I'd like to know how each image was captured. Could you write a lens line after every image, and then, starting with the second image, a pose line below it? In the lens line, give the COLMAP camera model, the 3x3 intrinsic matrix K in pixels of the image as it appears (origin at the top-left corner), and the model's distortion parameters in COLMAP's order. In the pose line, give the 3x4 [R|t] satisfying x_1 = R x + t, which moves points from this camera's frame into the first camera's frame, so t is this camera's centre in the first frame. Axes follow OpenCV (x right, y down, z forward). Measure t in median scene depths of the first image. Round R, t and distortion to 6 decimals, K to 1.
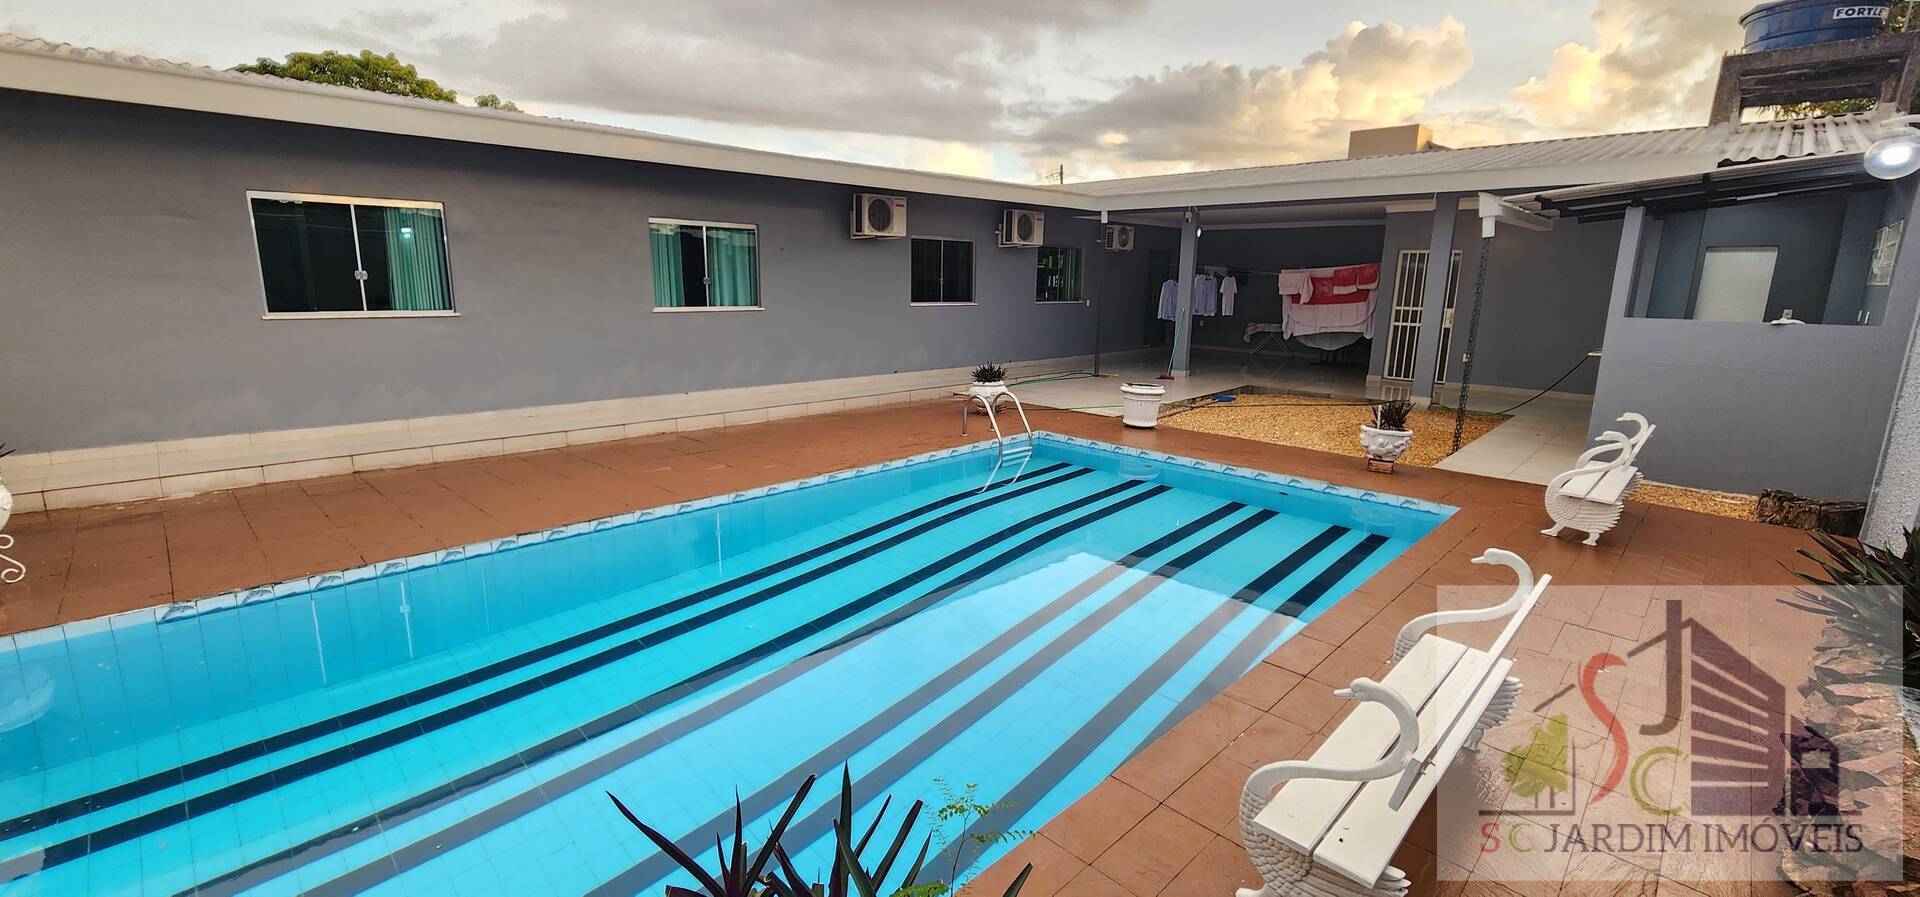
lens RADIAL K [[801.5, 0, 971.5], [0, 801.5, 435.3], [0, 0, 1]] dist [-0.001692, -0.000029]
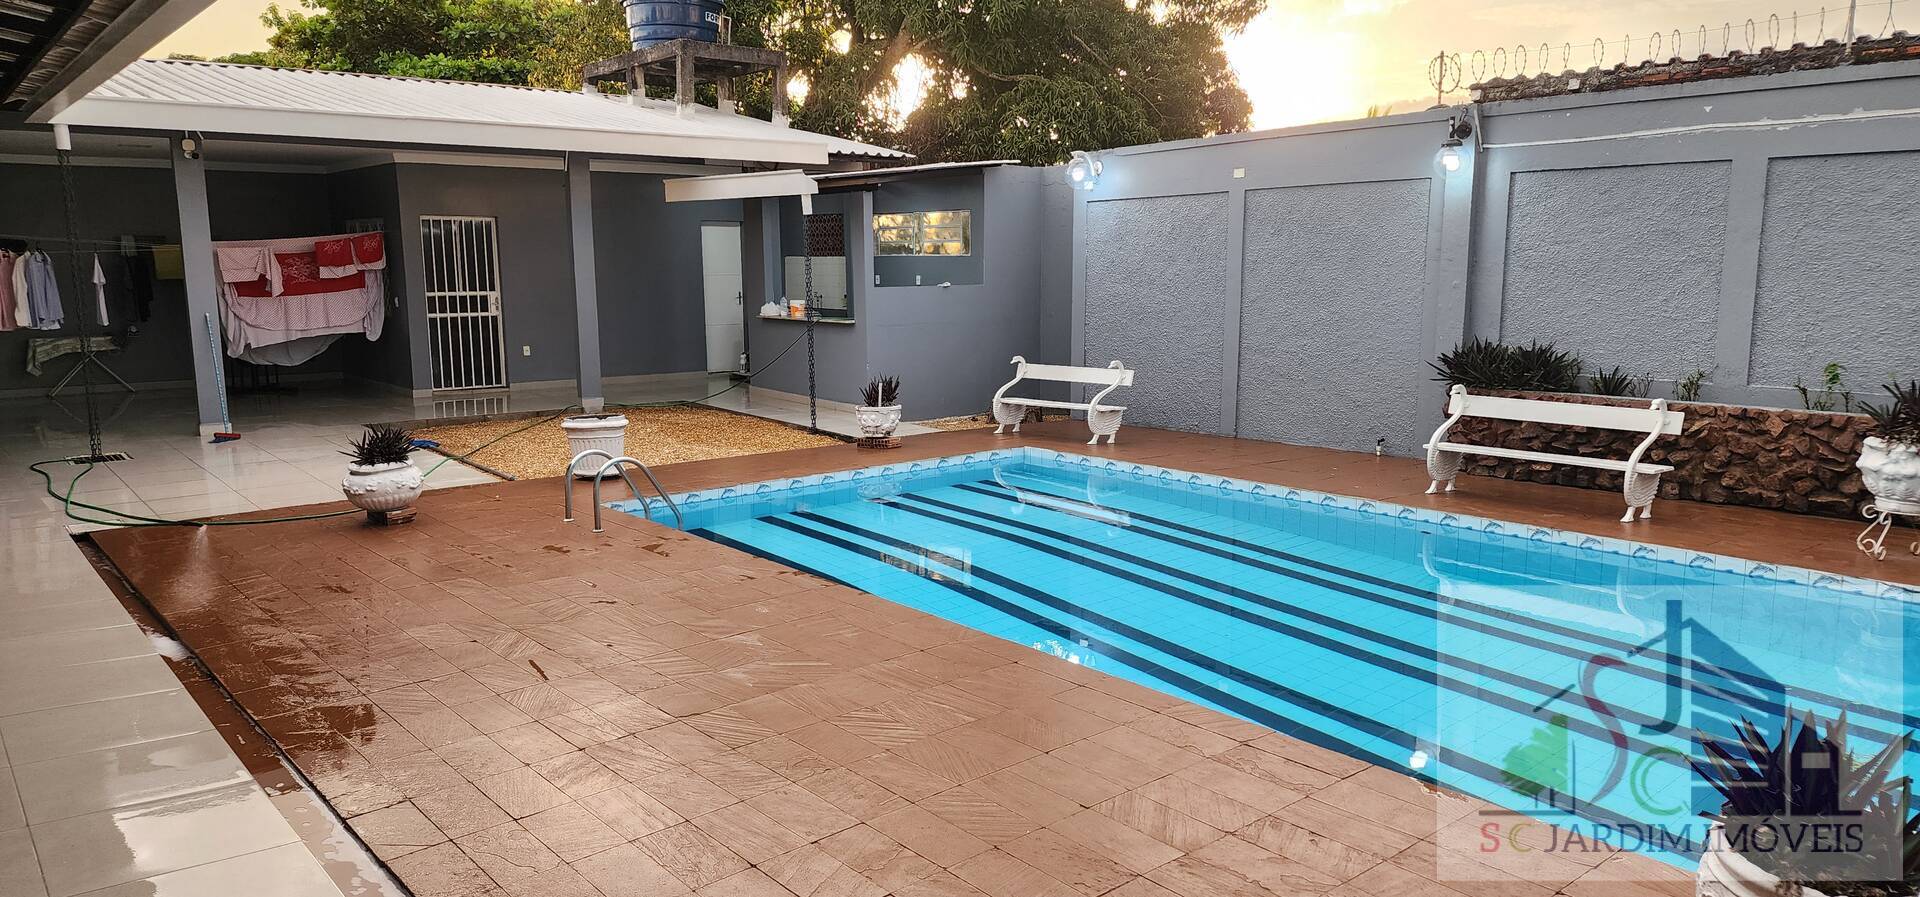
lens RADIAL K [[1273.6, 0, 964.0], [0, 1273.6, 454.0], [0, 0, 1]] dist [0.060233, 0.000140]
pose [[0.091882, -0.171363, 0.980914, -0.601553], [0.200347, 0.968118, 0.150361, -0.096479], [-0.975407, 0.182708, 0.123285, 0.403830]]
